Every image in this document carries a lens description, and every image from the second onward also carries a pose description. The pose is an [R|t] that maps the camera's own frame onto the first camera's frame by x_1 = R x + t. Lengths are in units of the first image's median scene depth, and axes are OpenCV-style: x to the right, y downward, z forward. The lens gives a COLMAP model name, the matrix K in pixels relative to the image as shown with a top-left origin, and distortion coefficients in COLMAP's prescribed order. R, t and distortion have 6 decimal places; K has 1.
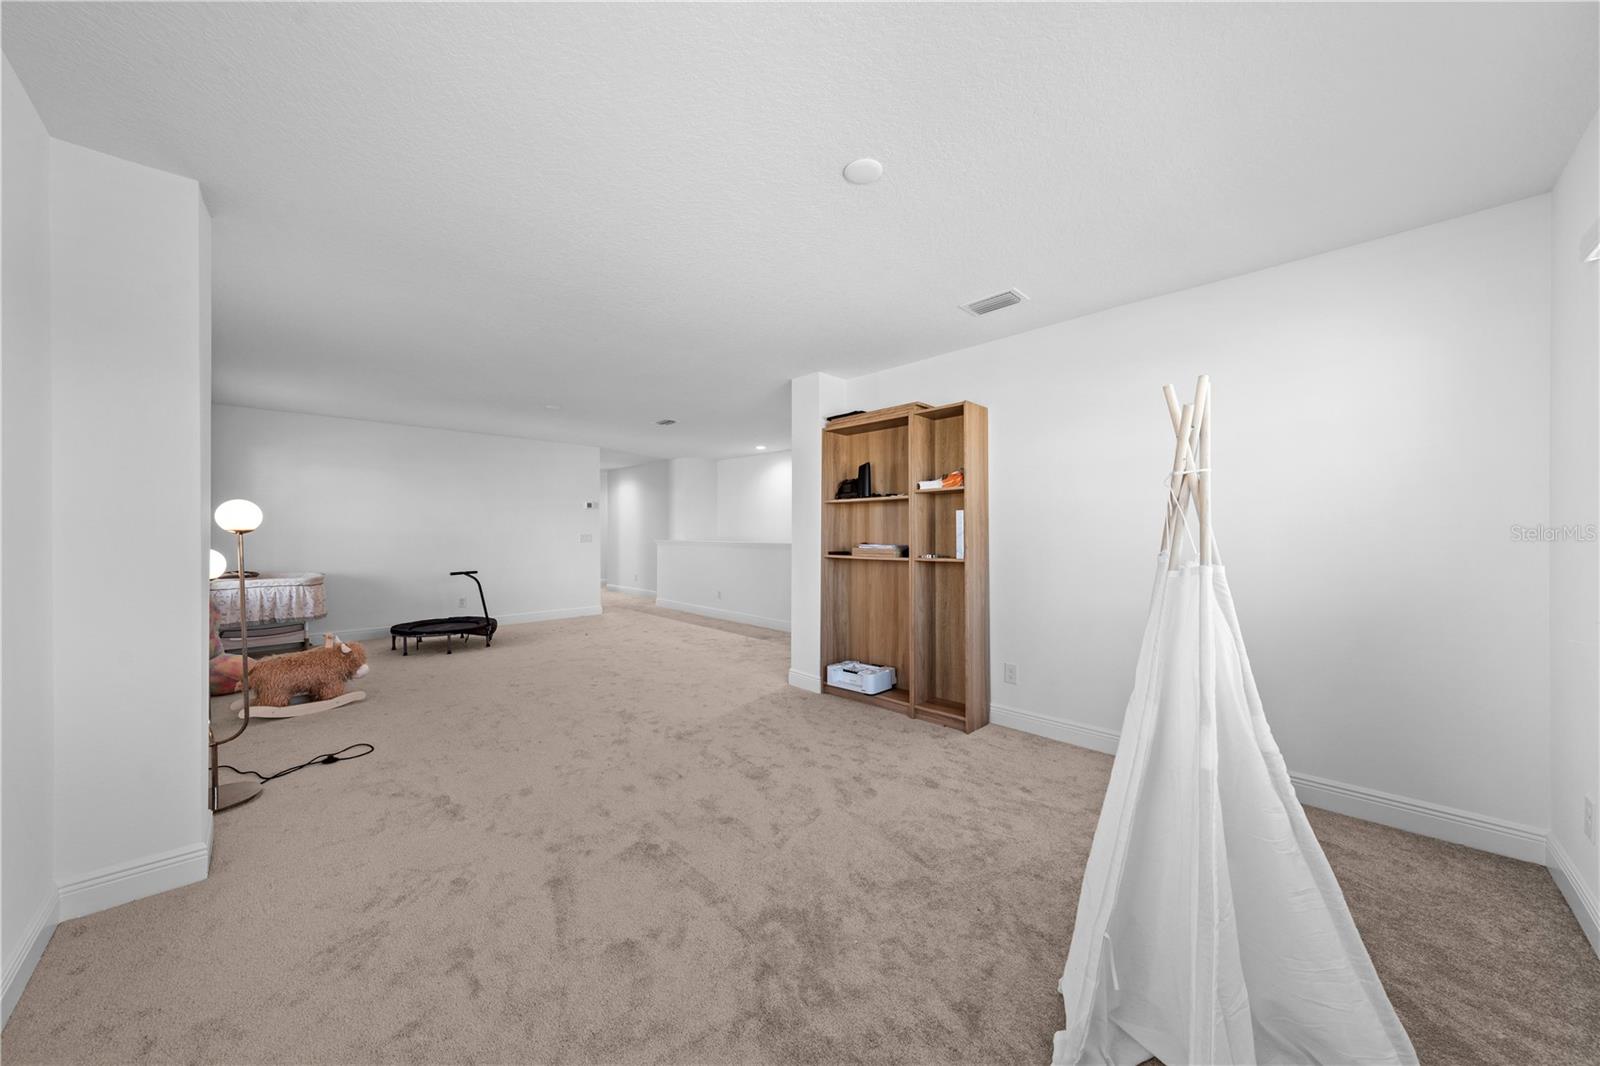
lens RADIAL K [[543.4, 0, 801.3], [0, 543.4, 530.5], [0, 0, 1]] dist [0.000570, -0.000036]
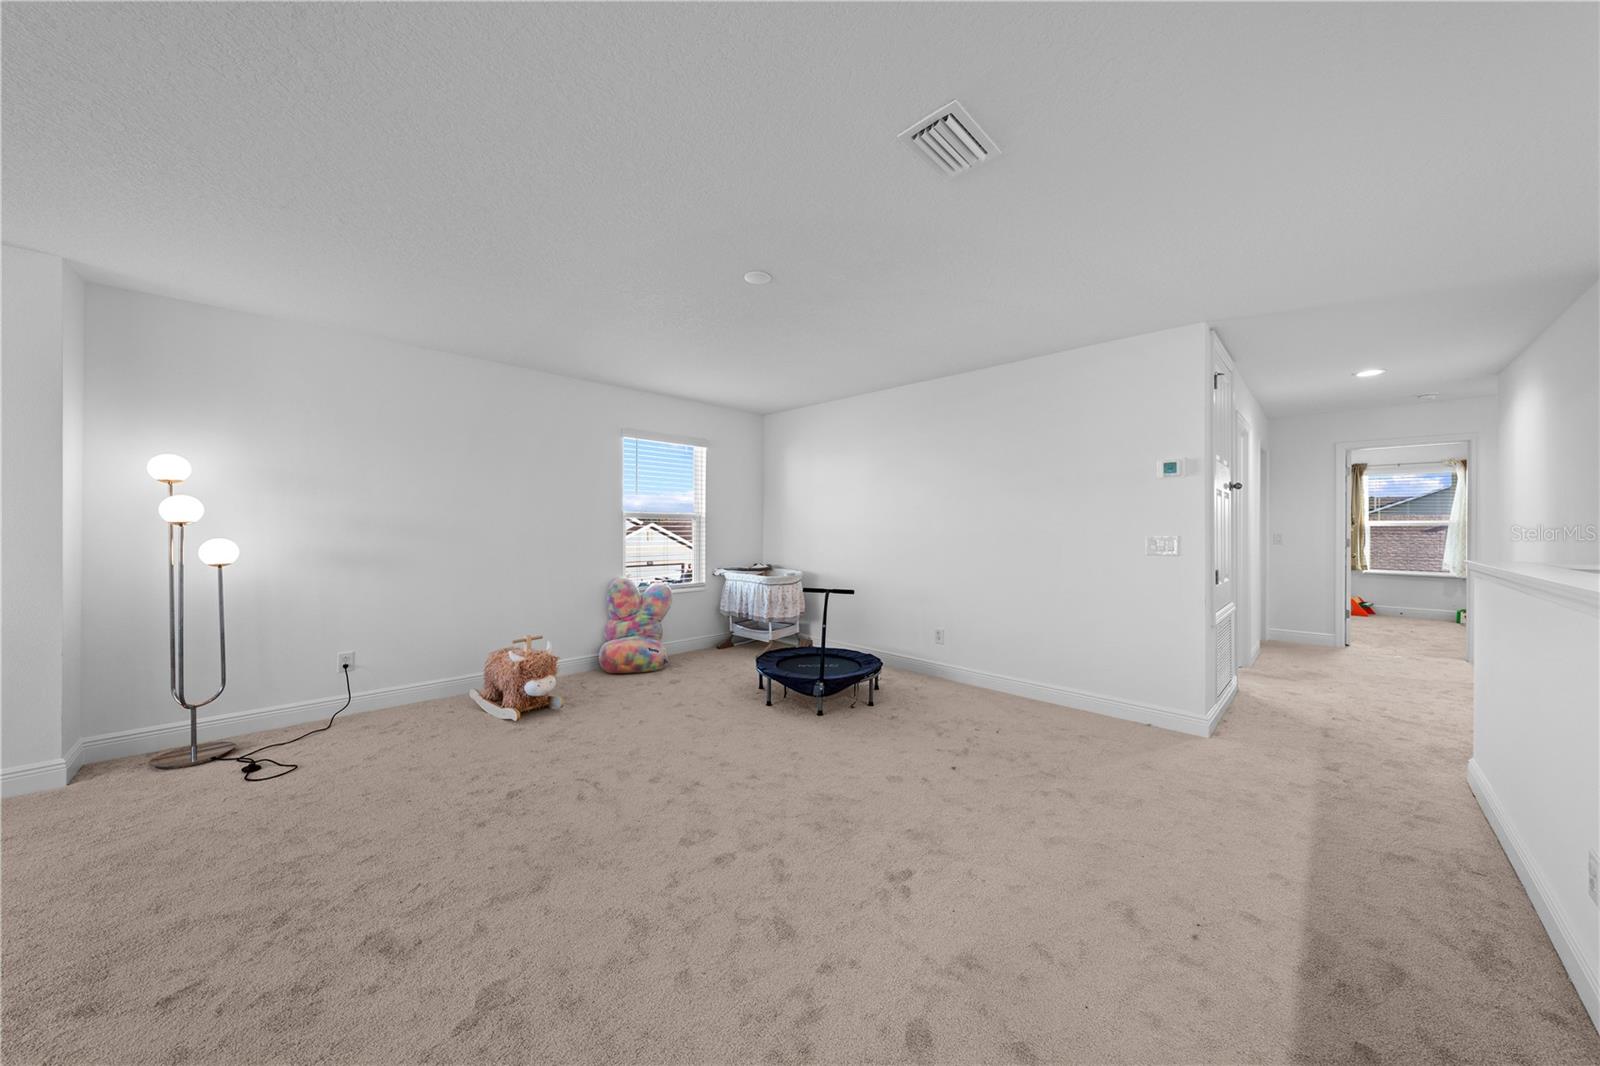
lens RADIAL K [[543.4, 0, 801.9], [0, 543.4, 530.0], [0, 0, 1]] dist [0.000570, -0.000036]
pose [[0.007568, 0.004196, -0.999963, 0.041160], [-0.005142, 0.999978, 0.004157, 0.001512], [0.999958, 0.005110, 0.007589, 1.040659]]
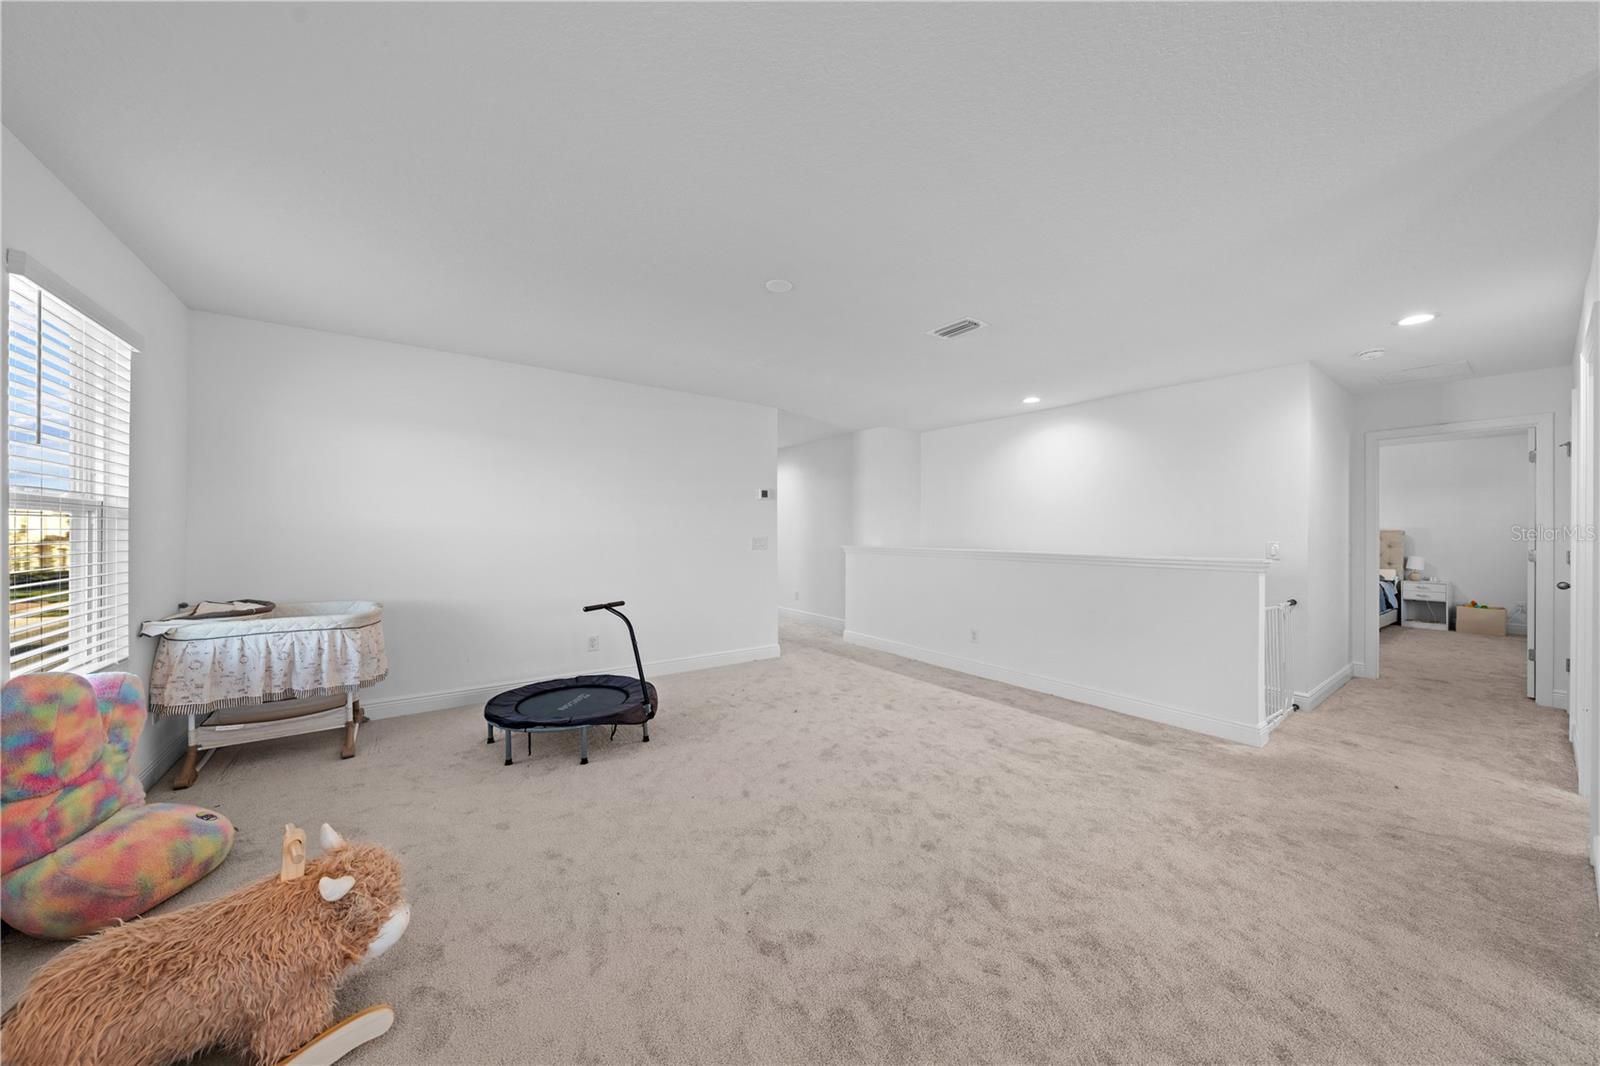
lens RADIAL K [[543.4, 0, 798.7], [0, 543.4, 531.3], [0, 0, 1]] dist [0.000570, -0.000036]
pose [[0.988728, 0.002241, -0.149705, -0.363321], [-0.002807, 0.999990, -0.003576, 0.002144], [0.149696, 0.003956, 0.988724, 0.508457]]
